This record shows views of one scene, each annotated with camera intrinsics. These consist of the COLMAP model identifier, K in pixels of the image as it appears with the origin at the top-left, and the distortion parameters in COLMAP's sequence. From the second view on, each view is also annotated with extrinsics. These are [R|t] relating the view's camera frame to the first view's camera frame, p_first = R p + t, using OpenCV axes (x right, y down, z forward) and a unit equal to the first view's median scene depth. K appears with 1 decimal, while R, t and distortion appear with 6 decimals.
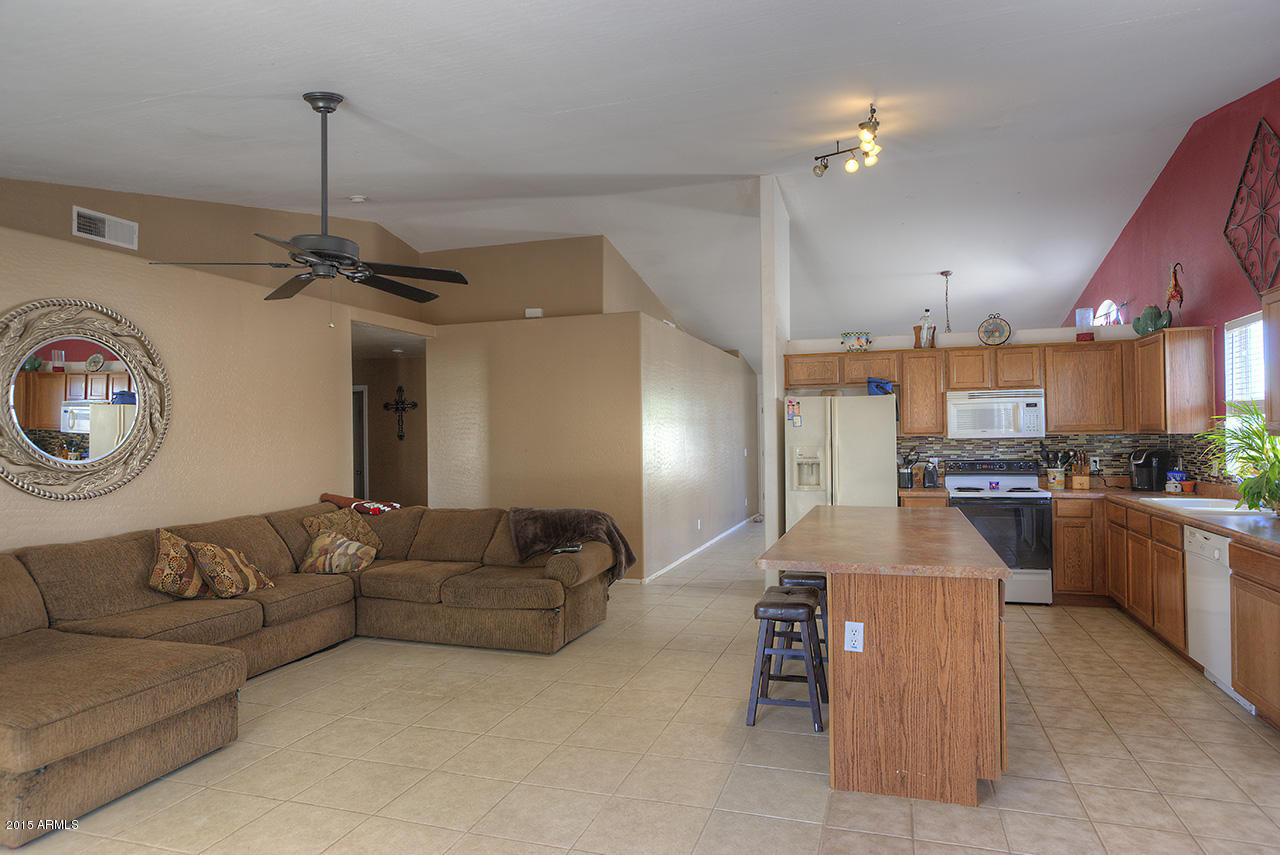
lens RADIAL K [[780.7, 0, 629.7], [0, 780.7, 434.0], [0, 0, 1]] dist [0.000601, 0.001773]
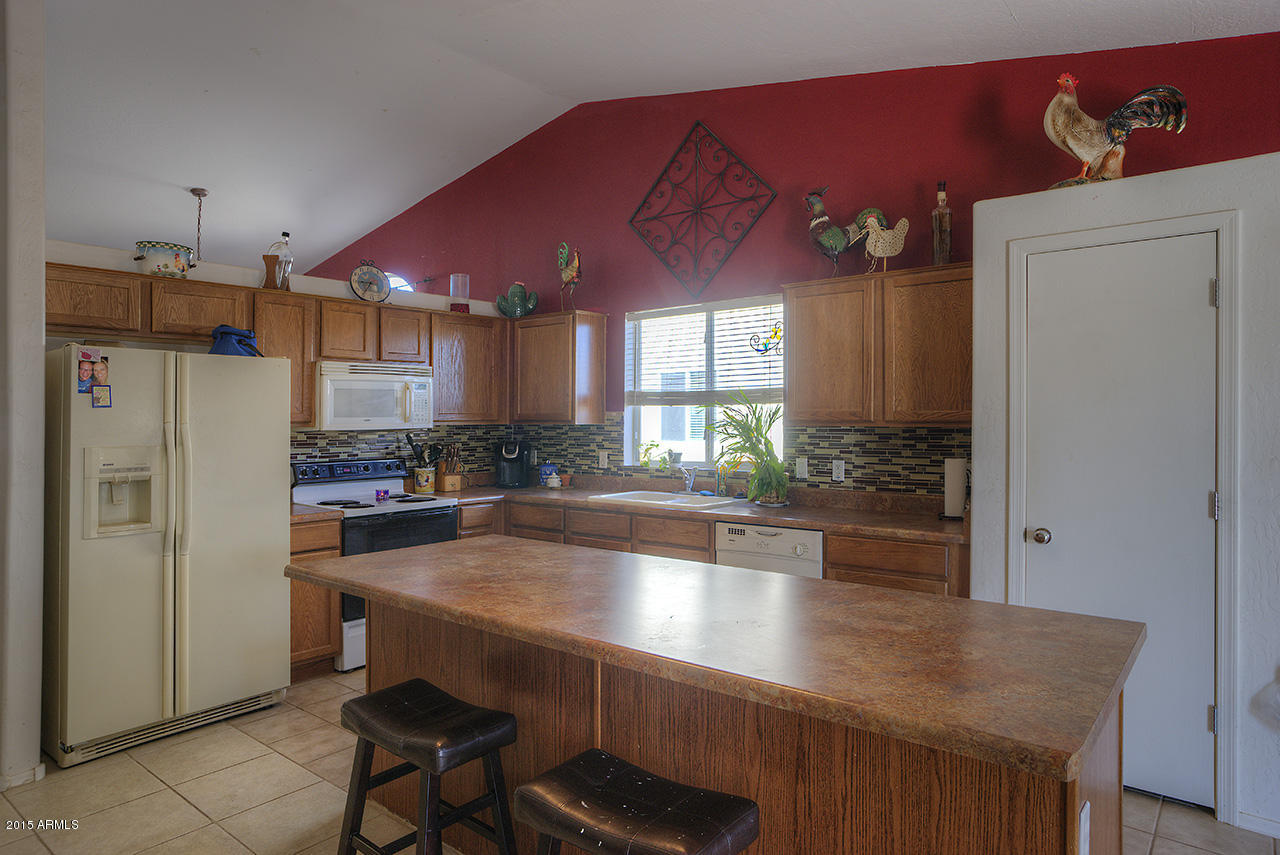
lens RADIAL K [[780.7, 0, 711.8], [0, 780.7, 394.8], [0, 0, 1]] dist [0.000601, 0.001773]
pose [[0.352057, 0.039230, 0.935156, -0.103517], [-0.000611, 0.999131, -0.041683, 0.002892], [-0.935978, 0.014104, 0.351775, 0.452644]]
